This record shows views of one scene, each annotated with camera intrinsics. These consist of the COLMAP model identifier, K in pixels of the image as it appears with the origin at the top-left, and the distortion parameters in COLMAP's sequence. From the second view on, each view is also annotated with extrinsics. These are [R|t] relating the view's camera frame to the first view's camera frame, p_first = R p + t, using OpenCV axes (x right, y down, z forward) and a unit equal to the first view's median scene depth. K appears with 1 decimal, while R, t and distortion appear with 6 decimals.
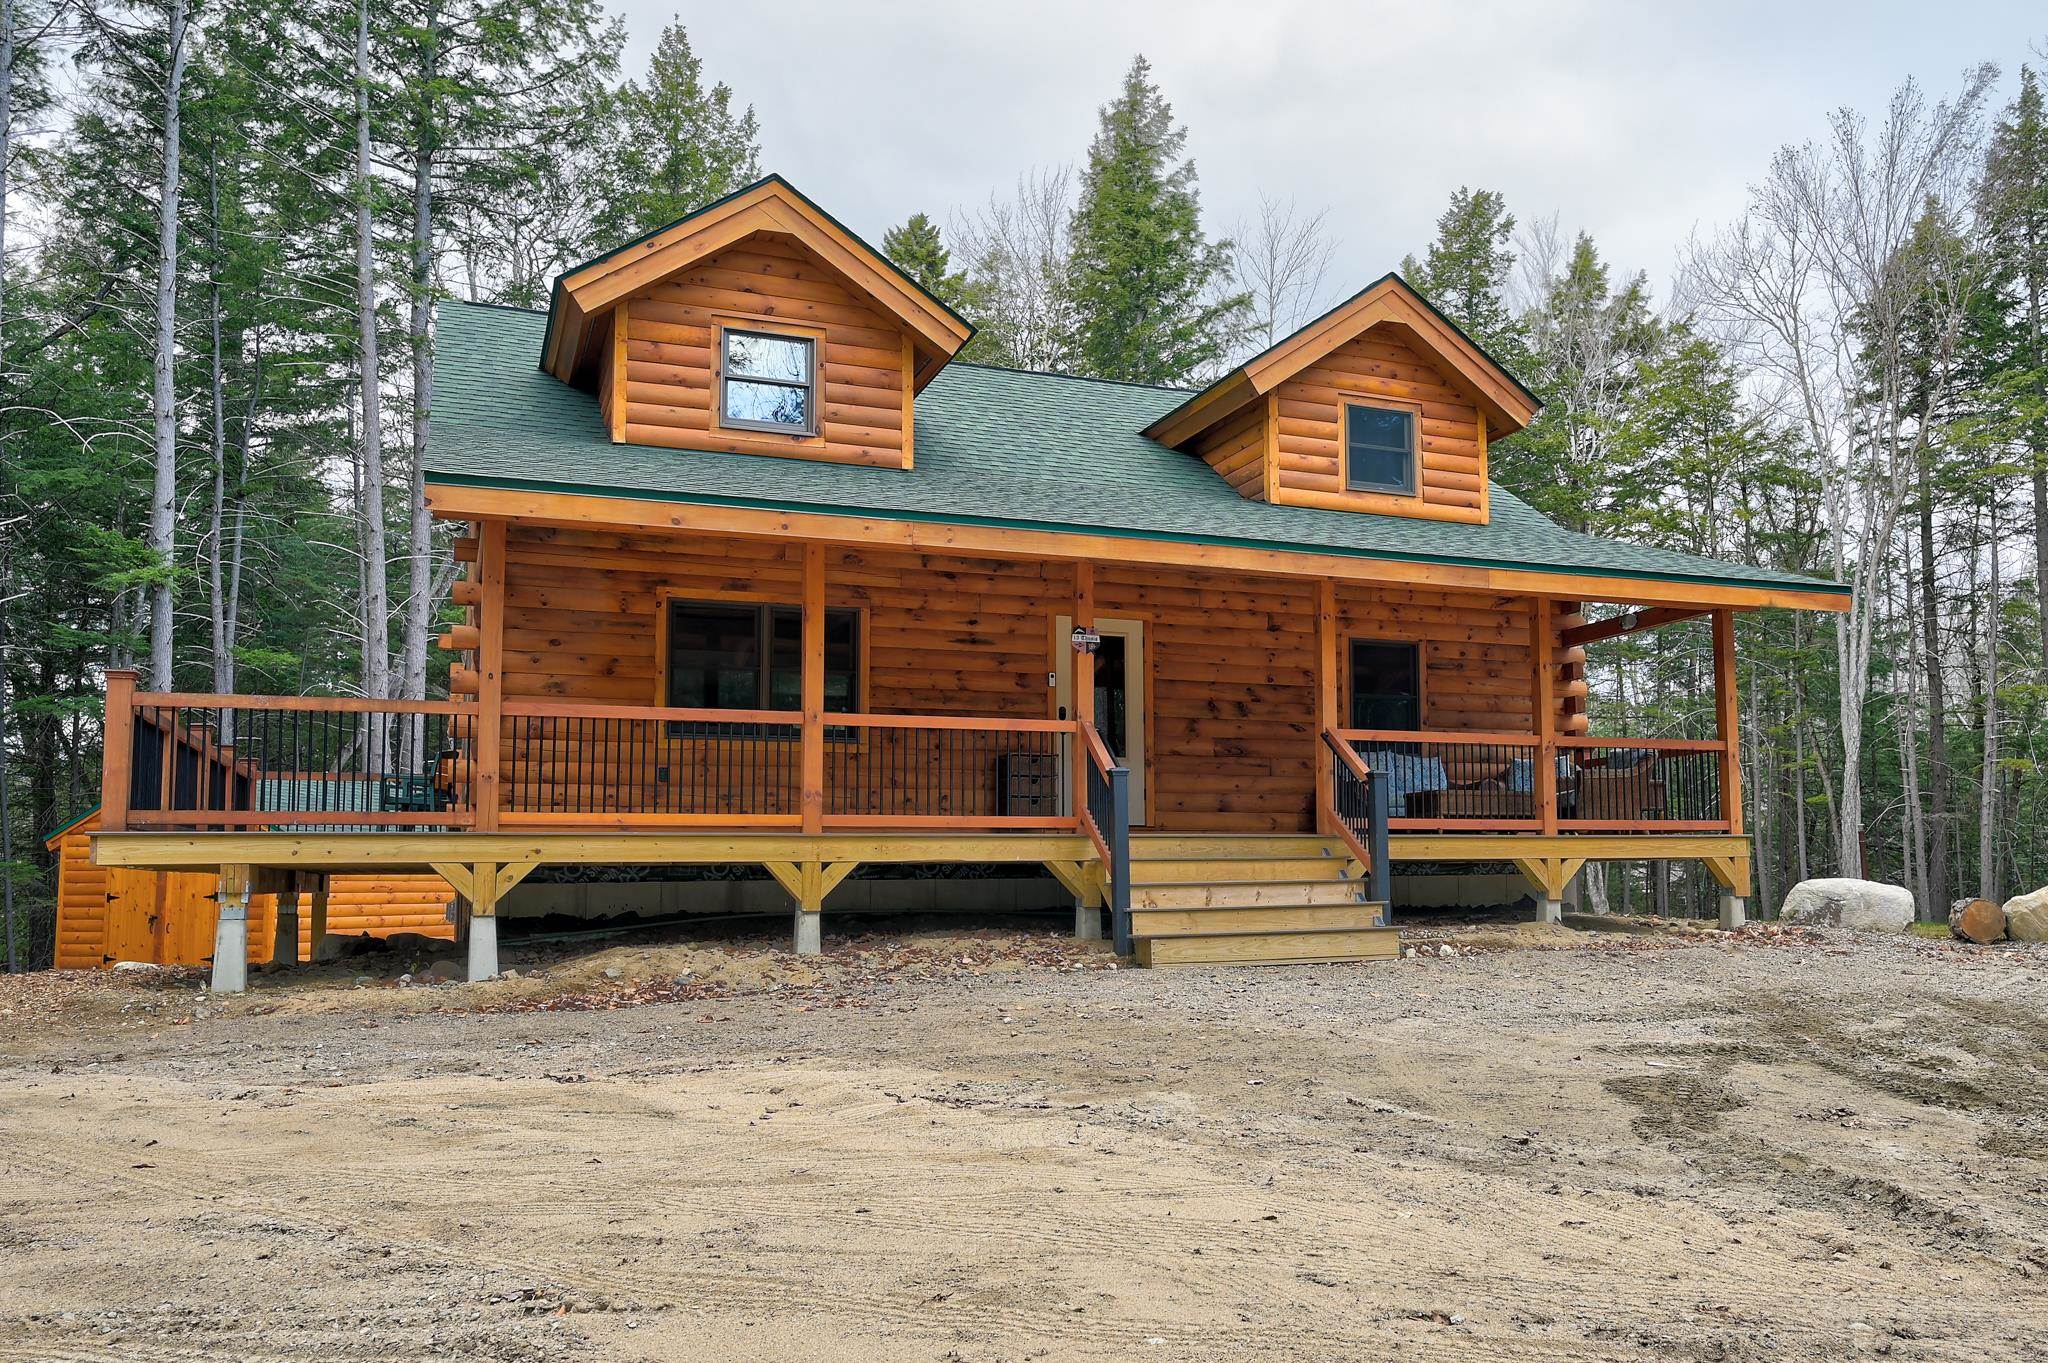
lens RADIAL K [[1518.9, 0, 1025.8], [0, 1518.9, 693.0], [0, 0, 1]] dist [0.000573, 0.002970]
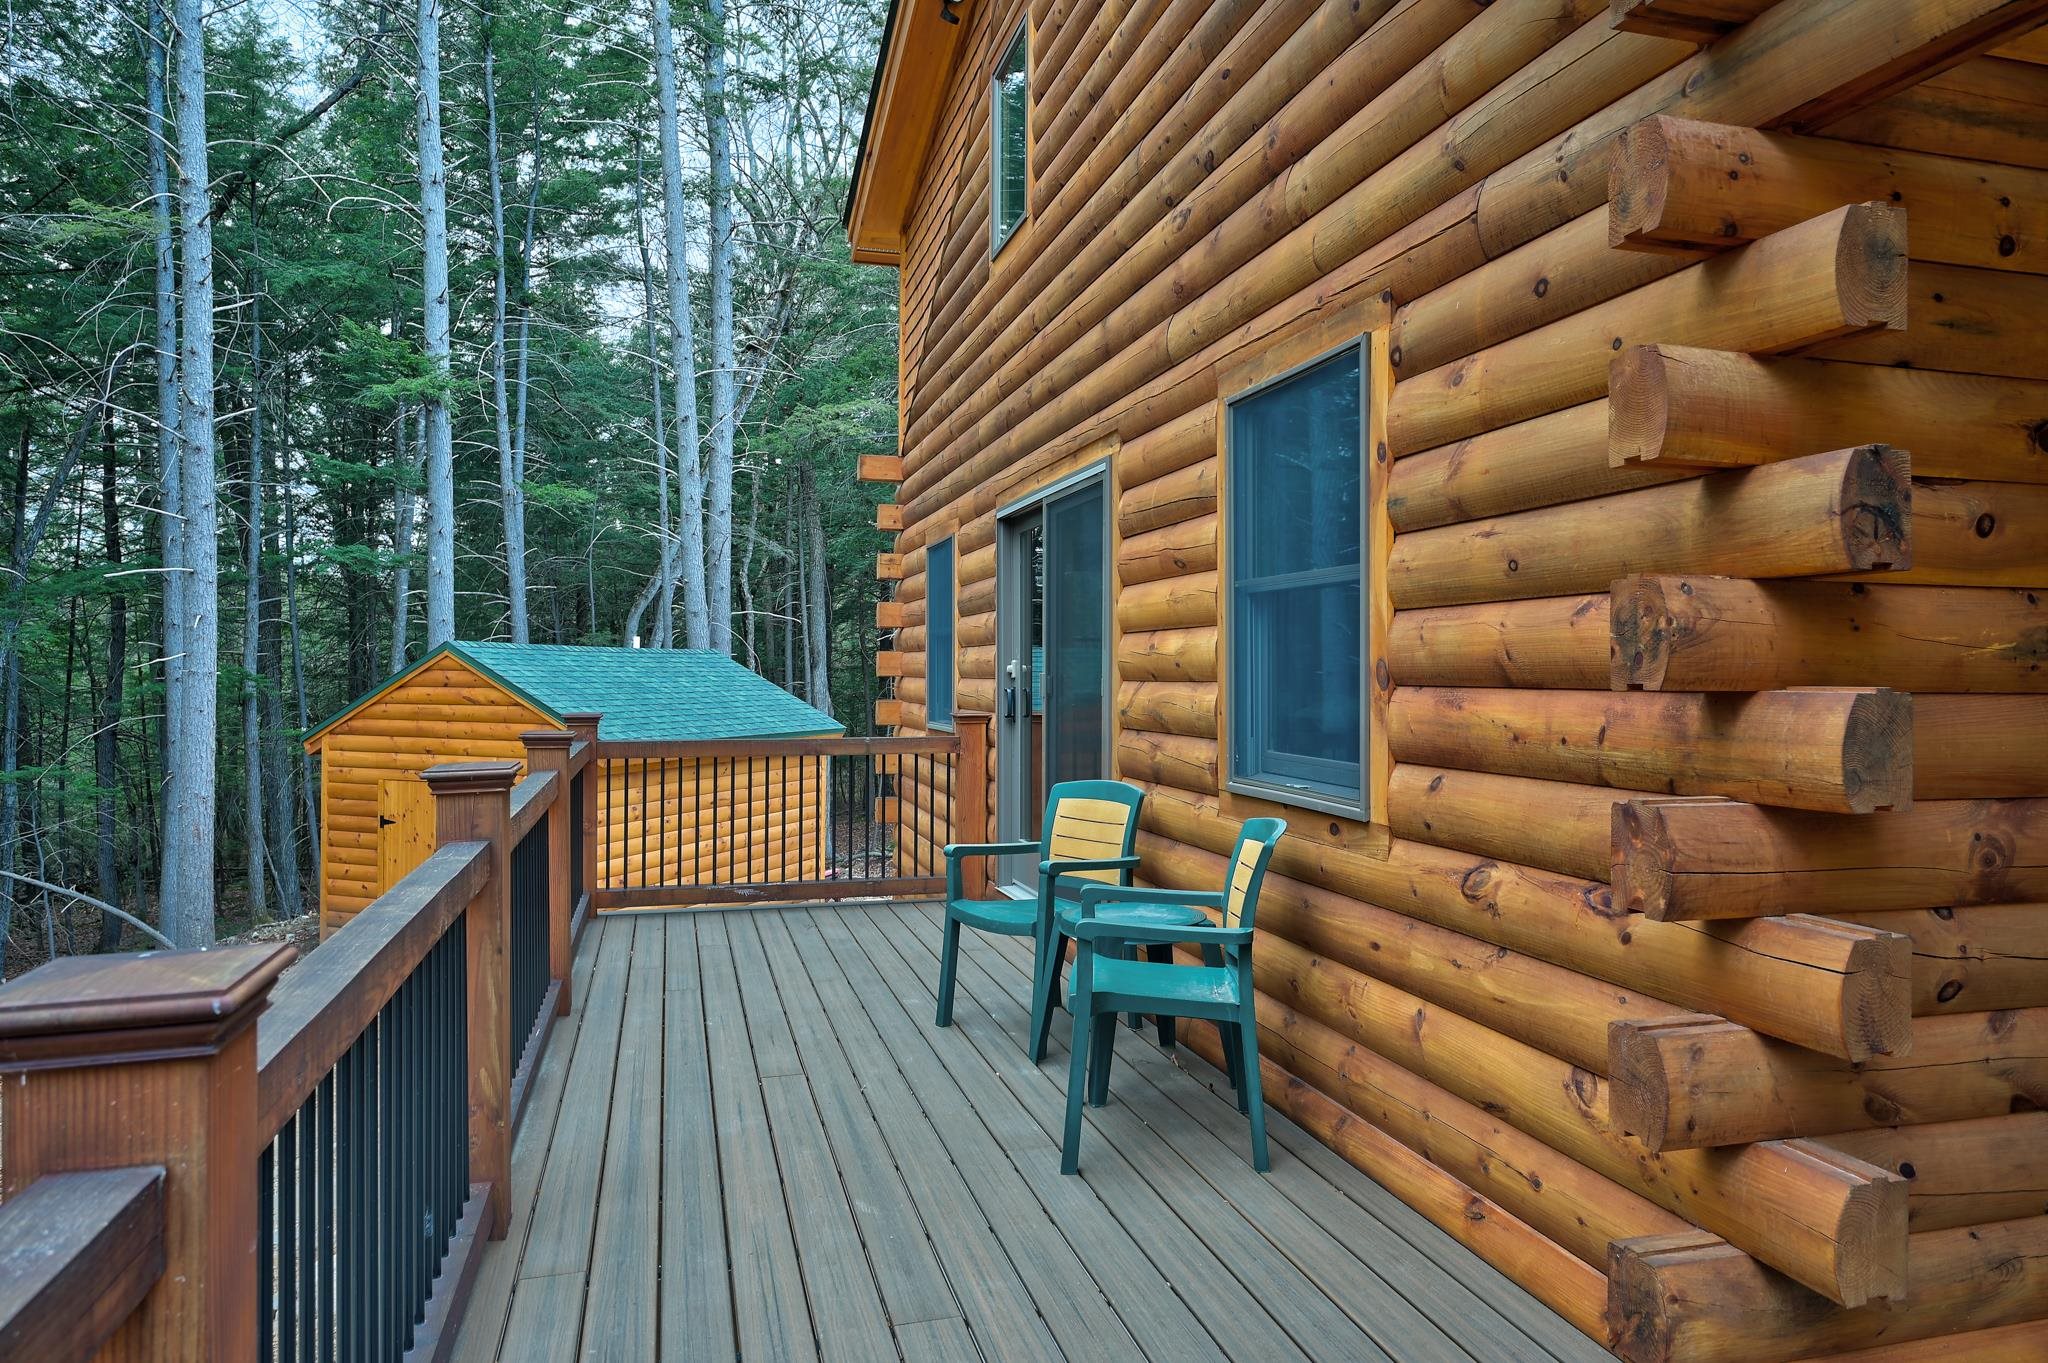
lens RADIAL K [[1518.9, 0, 1021.6], [0, 1518.9, 675.1], [0, 0, 1]] dist [0.000573, 0.002970]
pose [[0.986643, 0.012534, -0.162413, -0.108425], [0.003462, 0.995196, 0.097838, -0.004888], [0.162859, -0.097094, 0.981860, 0.203386]]
